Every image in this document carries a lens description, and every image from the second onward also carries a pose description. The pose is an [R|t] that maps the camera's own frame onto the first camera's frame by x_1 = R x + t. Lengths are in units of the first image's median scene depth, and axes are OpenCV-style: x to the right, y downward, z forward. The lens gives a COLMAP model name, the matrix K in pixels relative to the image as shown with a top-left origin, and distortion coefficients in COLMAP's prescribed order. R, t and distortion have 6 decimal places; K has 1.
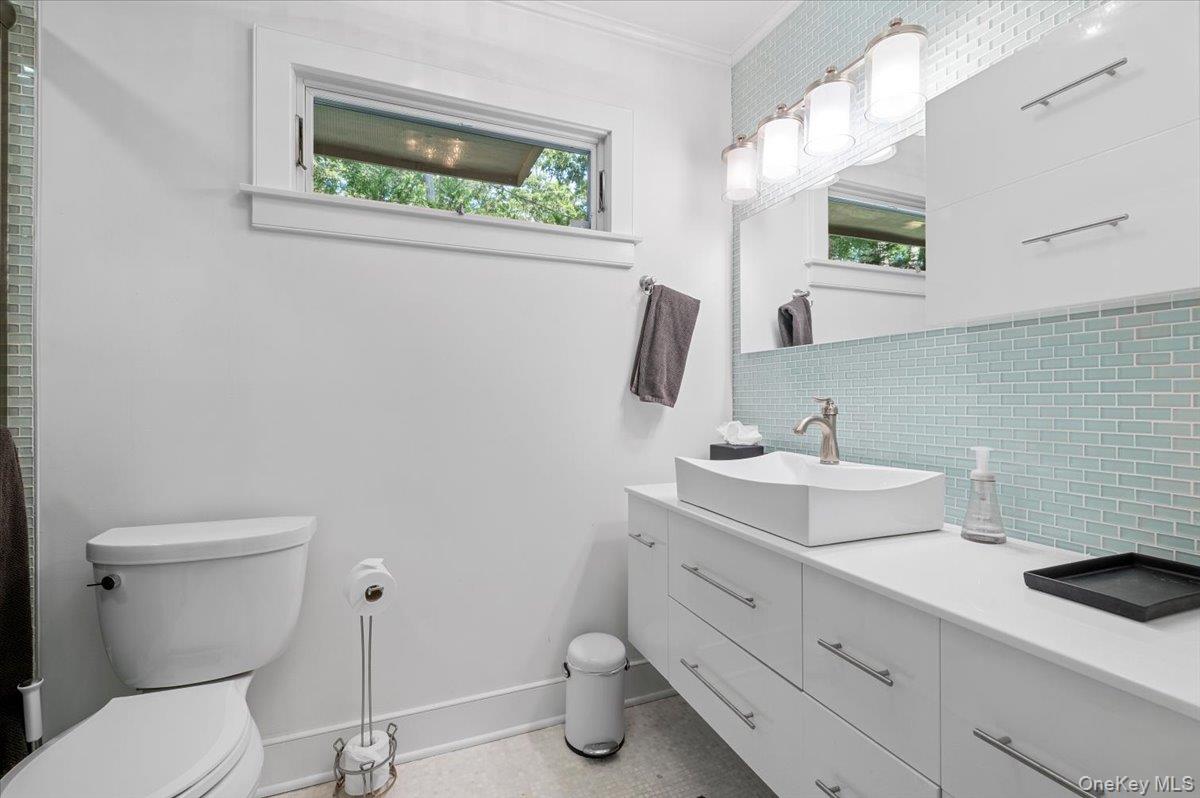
lens RADIAL K [[516.4, 0, 600.7], [0, 516.4, 394.4], [0, 0, 1]] dist [0.014466, -0.006094]
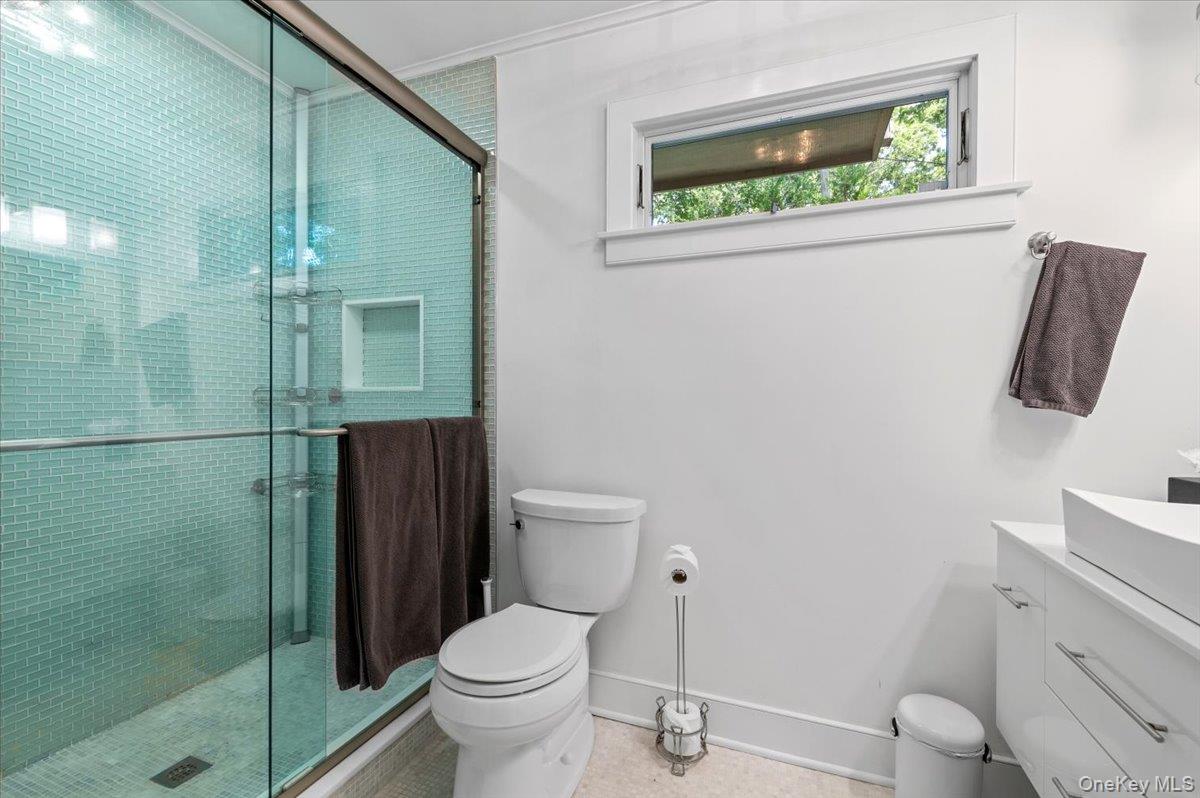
lens RADIAL K [[516.4, 0, 599.8], [0, 516.4, 400.1], [0, 0, 1]] dist [0.014466, -0.006094]
pose [[0.730577, 0.004070, -0.682818, 0.158690], [-0.001588, 0.999990, 0.004262, 0.000920], [0.682828, -0.002030, 0.730576, 0.061722]]
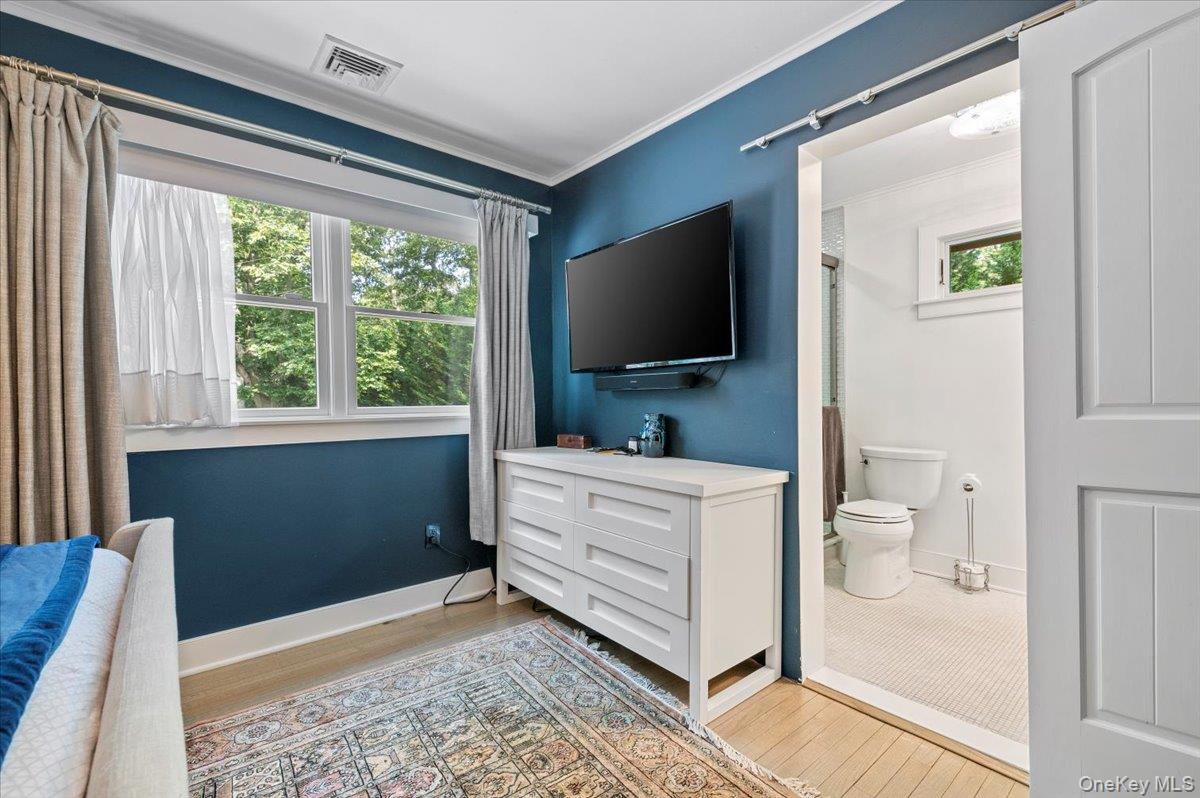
lens RADIAL K [[516.4, 0, 596.0], [0, 516.4, 400.5], [0, 0, 1]] dist [0.014466, -0.006094]
pose [[0.307556, 0.000286, -0.951530, 0.905528], [0.006420, 0.999977, 0.002376, 0.009485], [0.951508, -0.006840, 0.307547, -0.888876]]
